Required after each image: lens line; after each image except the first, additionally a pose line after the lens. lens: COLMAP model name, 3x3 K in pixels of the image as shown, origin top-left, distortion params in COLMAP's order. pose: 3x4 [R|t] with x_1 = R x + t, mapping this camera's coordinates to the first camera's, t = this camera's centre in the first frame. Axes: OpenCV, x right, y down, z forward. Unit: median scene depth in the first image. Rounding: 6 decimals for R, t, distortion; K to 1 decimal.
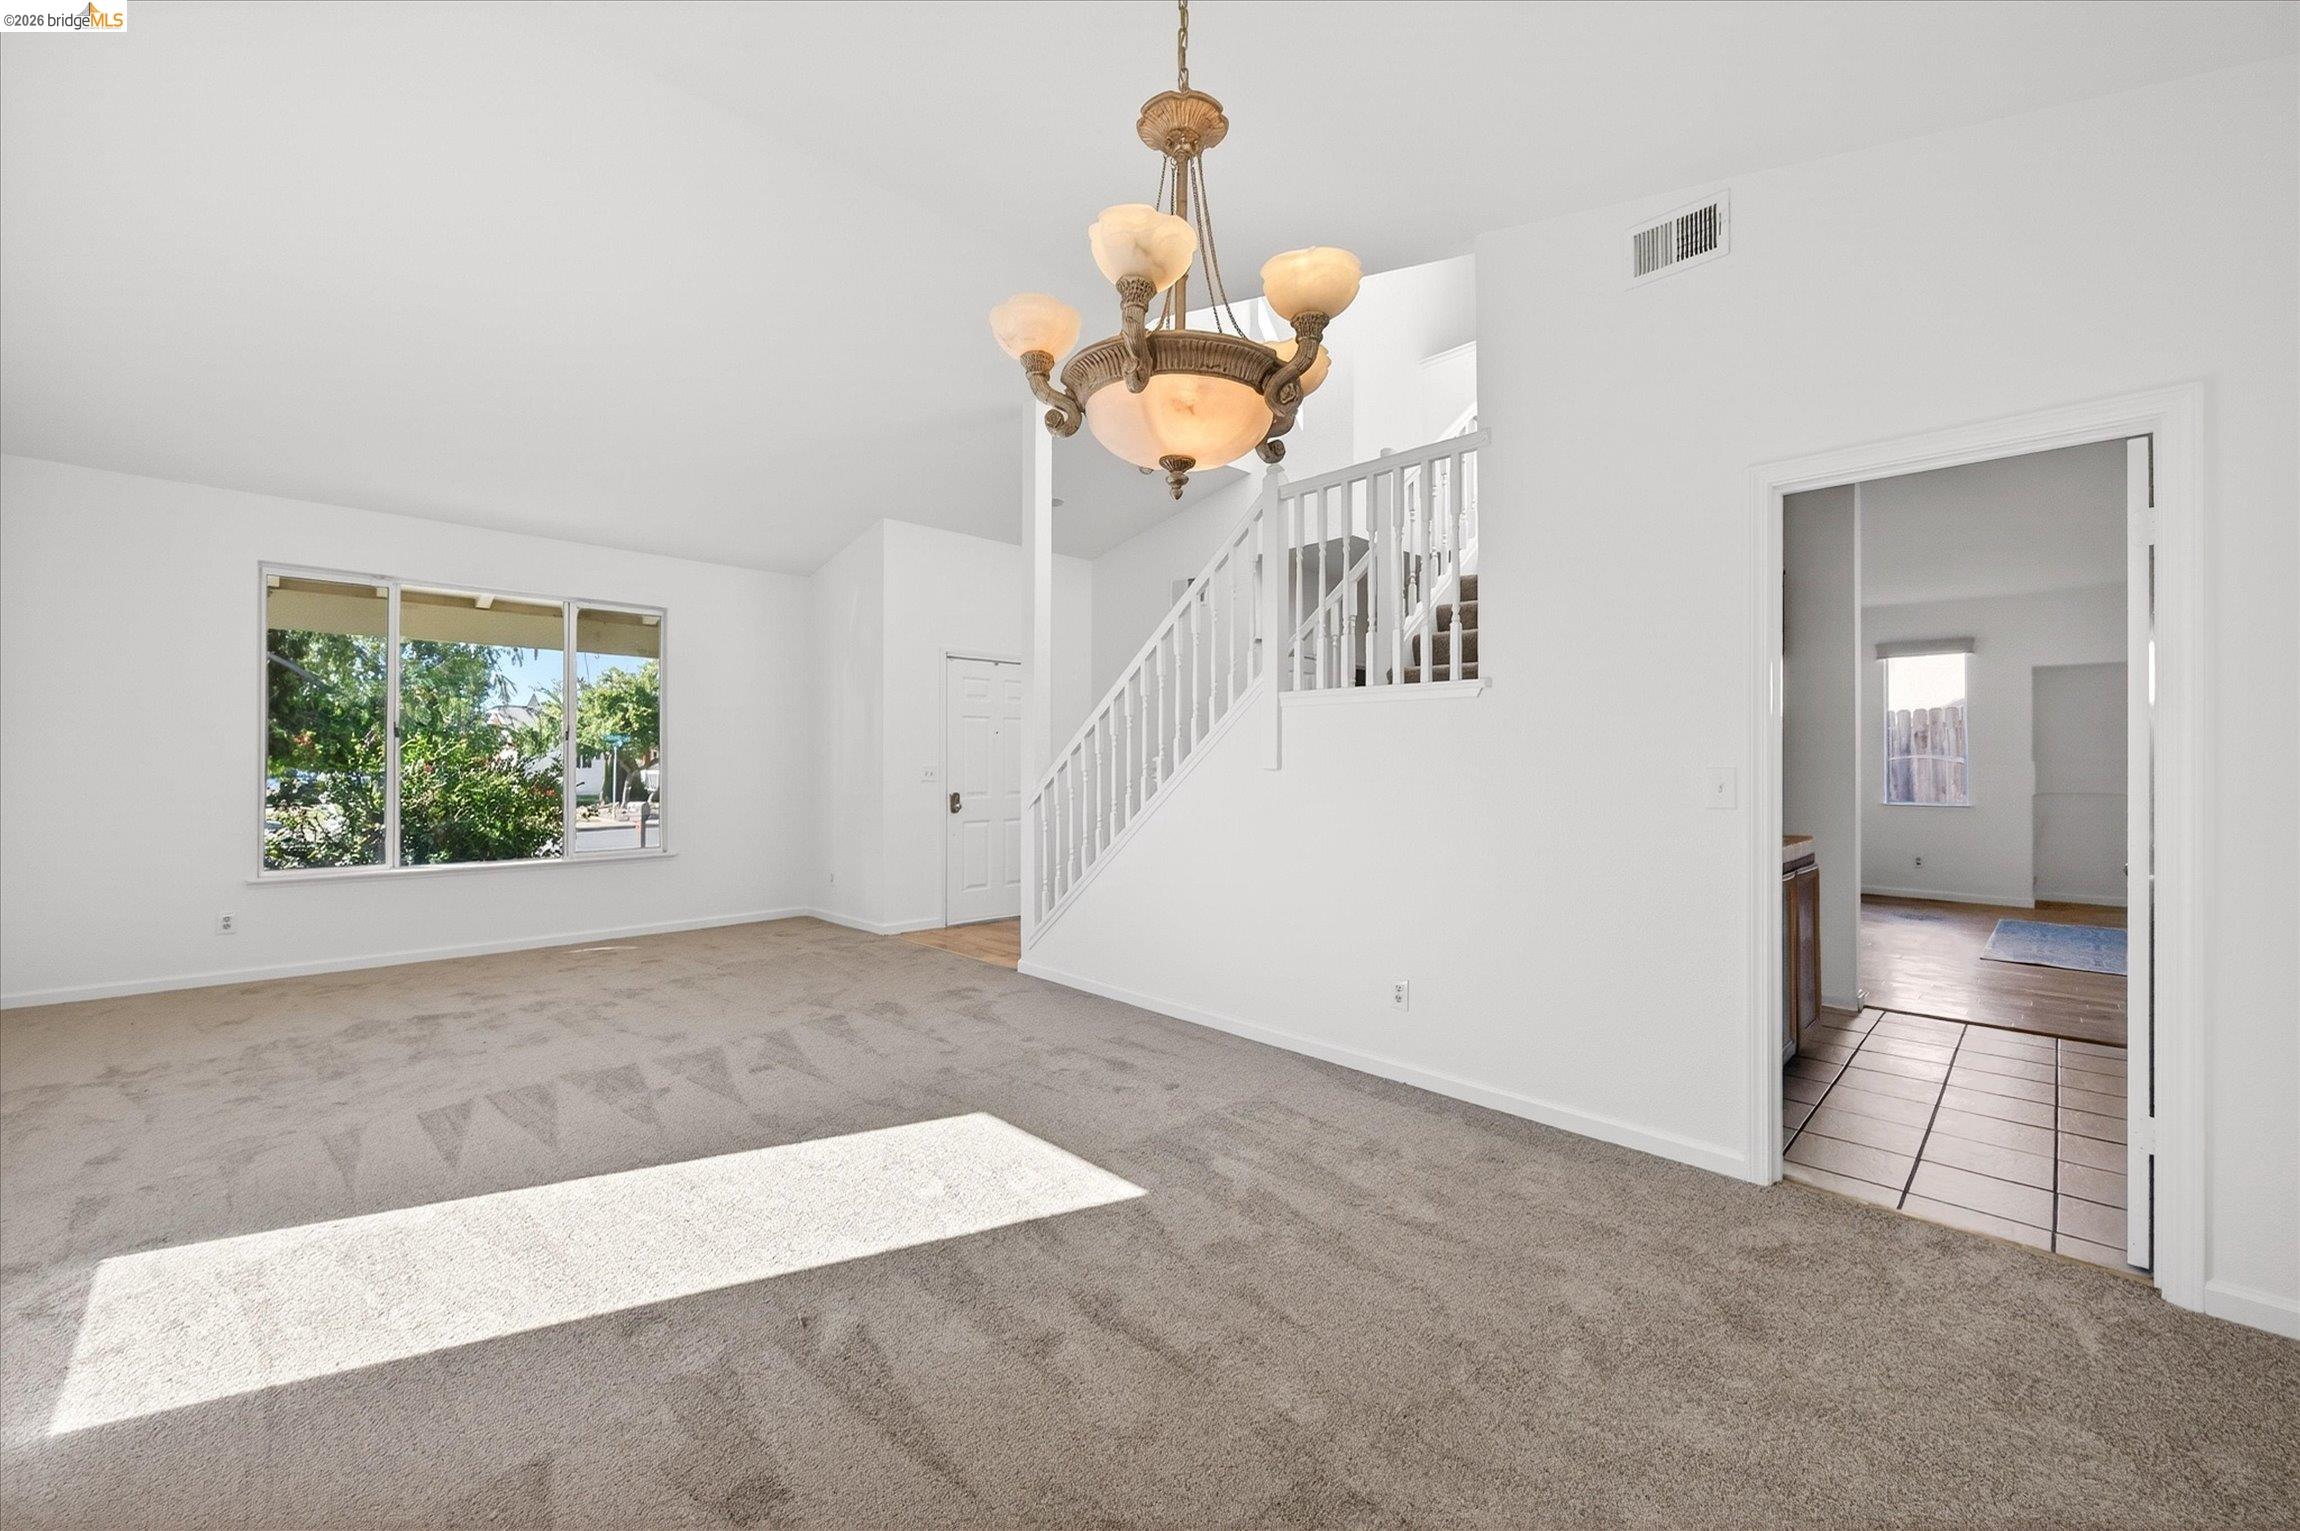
lens RADIAL K [[904.7, 0, 1151.5], [0, 904.7, 768.8], [0, 0, 1]] dist [0.000091, 0.000009]
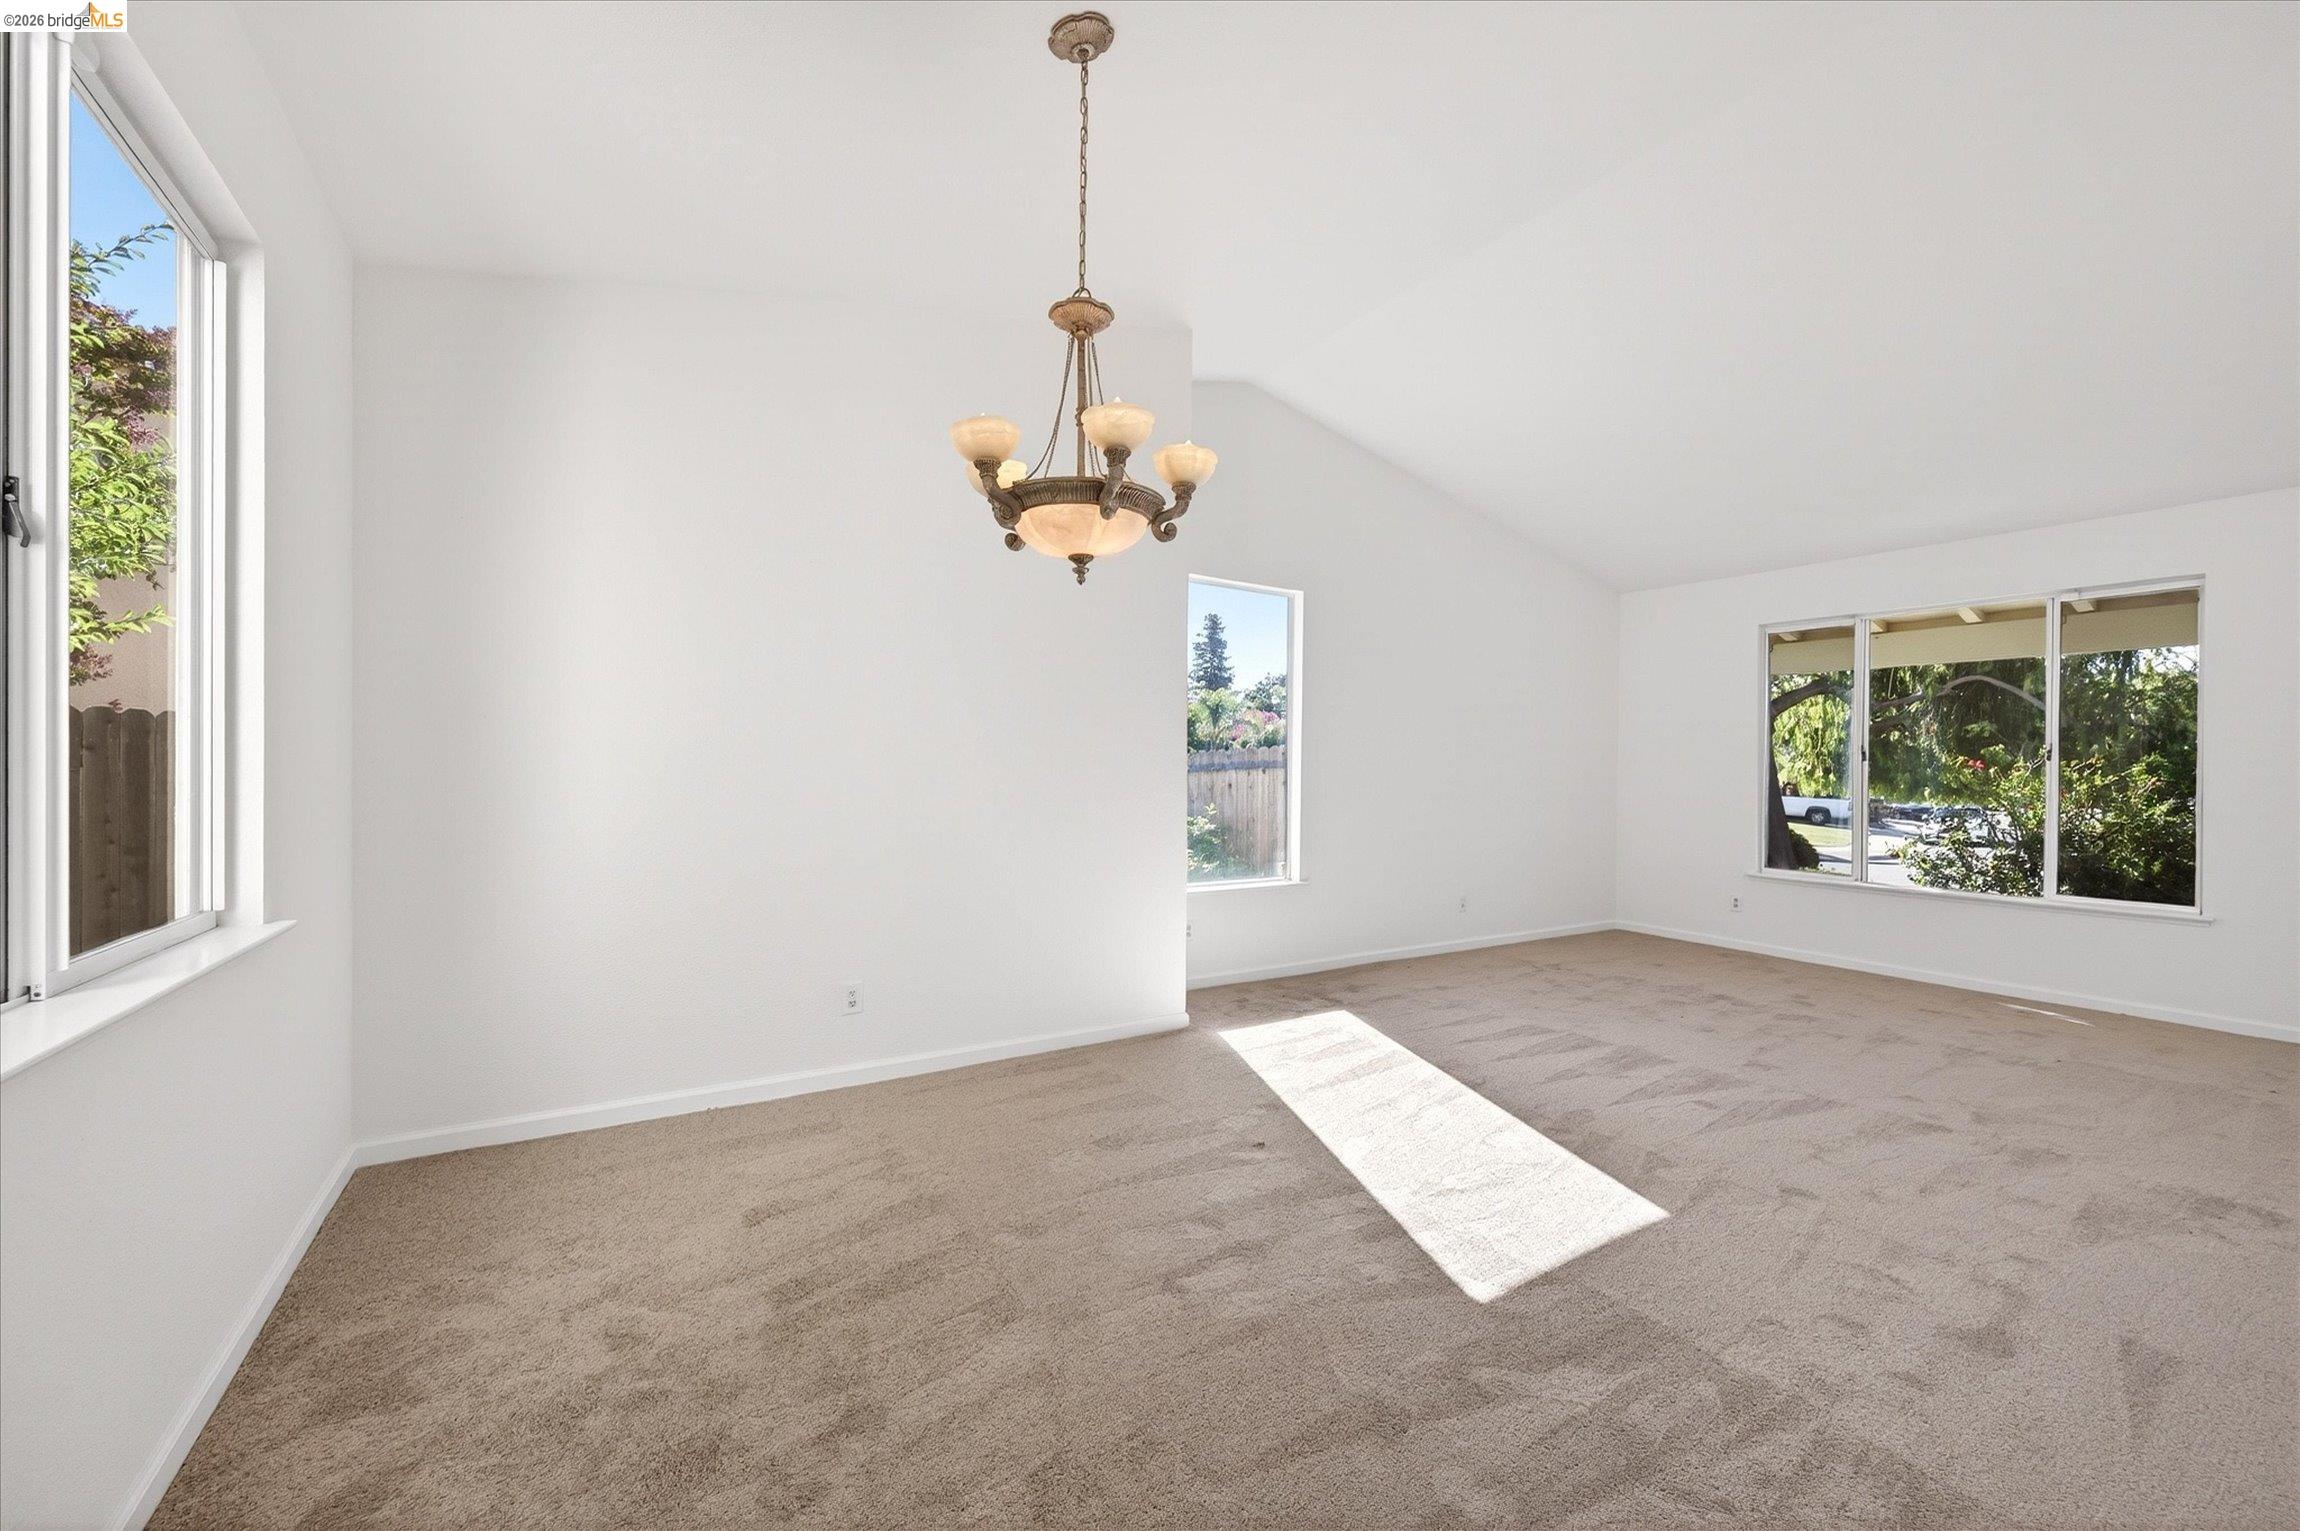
lens RADIAL K [[898.4, 0, 1156.1], [0, 898.4, 775.6], [0, 0, 1]] dist [0.008640, -0.000445]
pose [[-0.213505, -0.001147, -0.976941, 0.643040], [-0.023964, 0.999705, 0.004064, -0.001770], [0.976648, 0.024279, -0.213469, 0.660681]]
